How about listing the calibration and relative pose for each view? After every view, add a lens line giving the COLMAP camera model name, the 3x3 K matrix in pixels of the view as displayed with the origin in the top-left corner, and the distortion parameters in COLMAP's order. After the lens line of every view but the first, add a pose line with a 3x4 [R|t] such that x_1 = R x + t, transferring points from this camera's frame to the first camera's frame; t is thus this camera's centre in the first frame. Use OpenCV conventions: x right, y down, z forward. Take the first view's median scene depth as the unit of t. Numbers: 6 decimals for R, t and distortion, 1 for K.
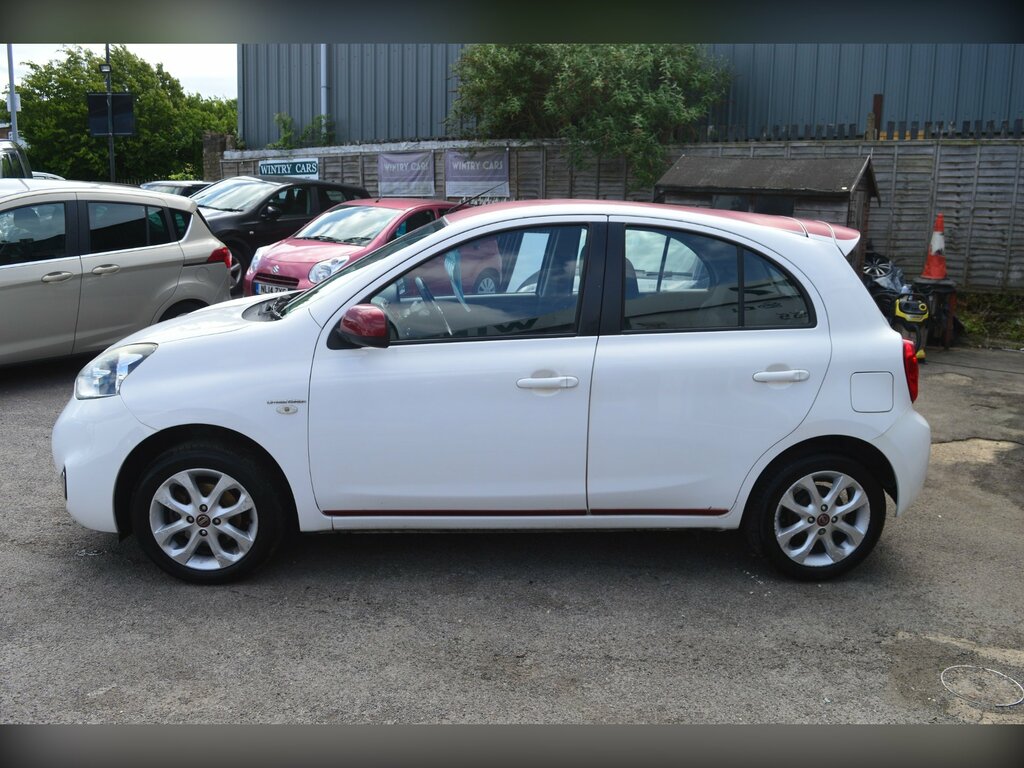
lens RADIAL K [[883.8, 0, 513.7], [0, 883.8, 375.0], [0, 0, 1]] dist [-0.083154, 0.005373]
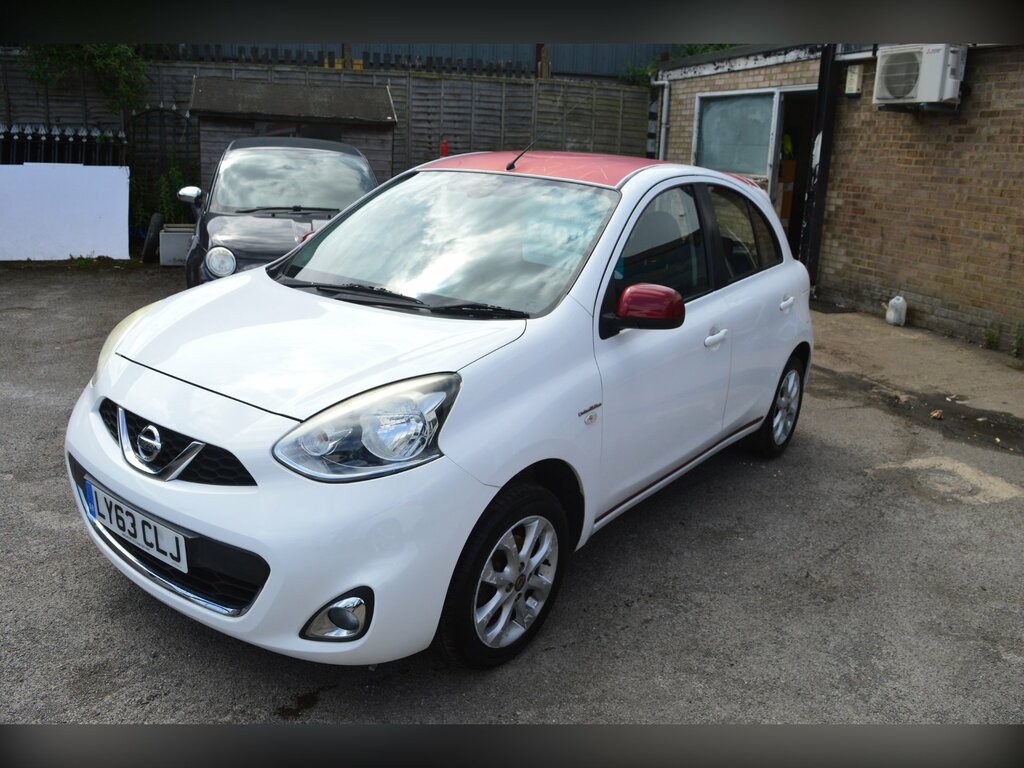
lens RADIAL K [[844.2, 0, 512.7], [0, 844.2, 387.7], [0, 0, 1]] dist [-0.097070, 0.024549]
pose [[0.646346, -0.204969, 0.735000, -0.303438], [0.110494, 0.978235, 0.175634, -0.047273], [-0.755002, -0.032307, 0.654926, 0.179277]]
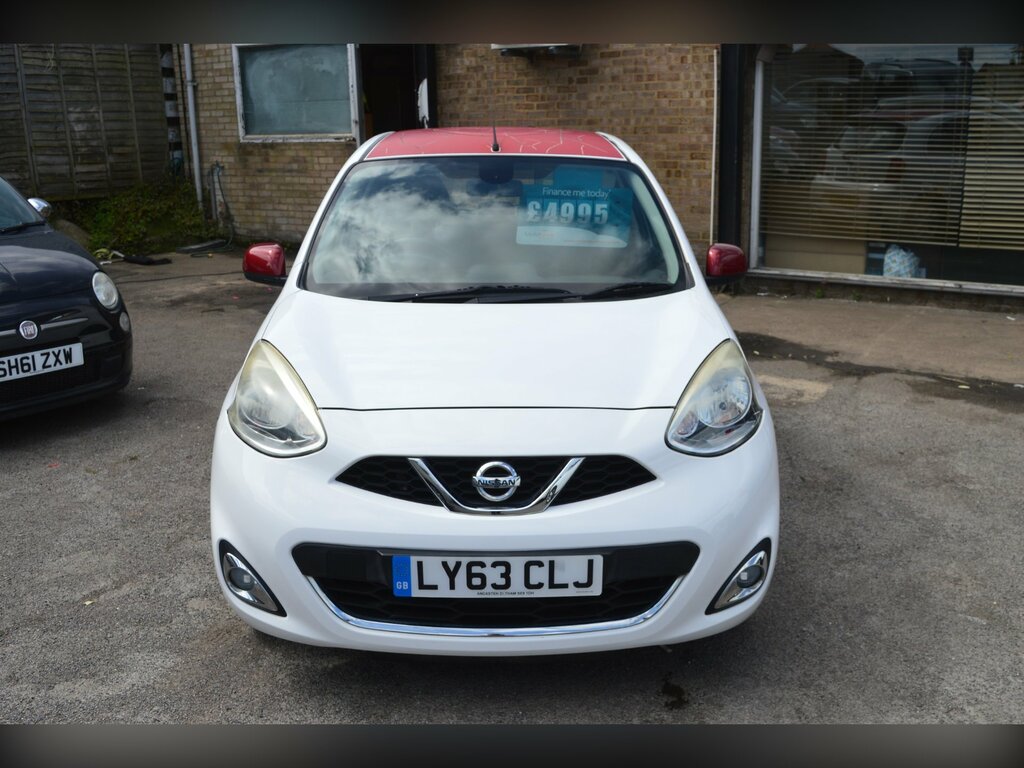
lens RADIAL K [[1074.6, 0, 510.1], [0, 1074.6, 389.5], [0, 0, 1]] dist [-0.071481, 0.000000]
pose [[0.035742, -0.277587, 0.960036, -0.460420], [0.194252, 0.944257, 0.265792, -0.097074], [-0.980300, 0.176989, 0.087671, 0.386796]]
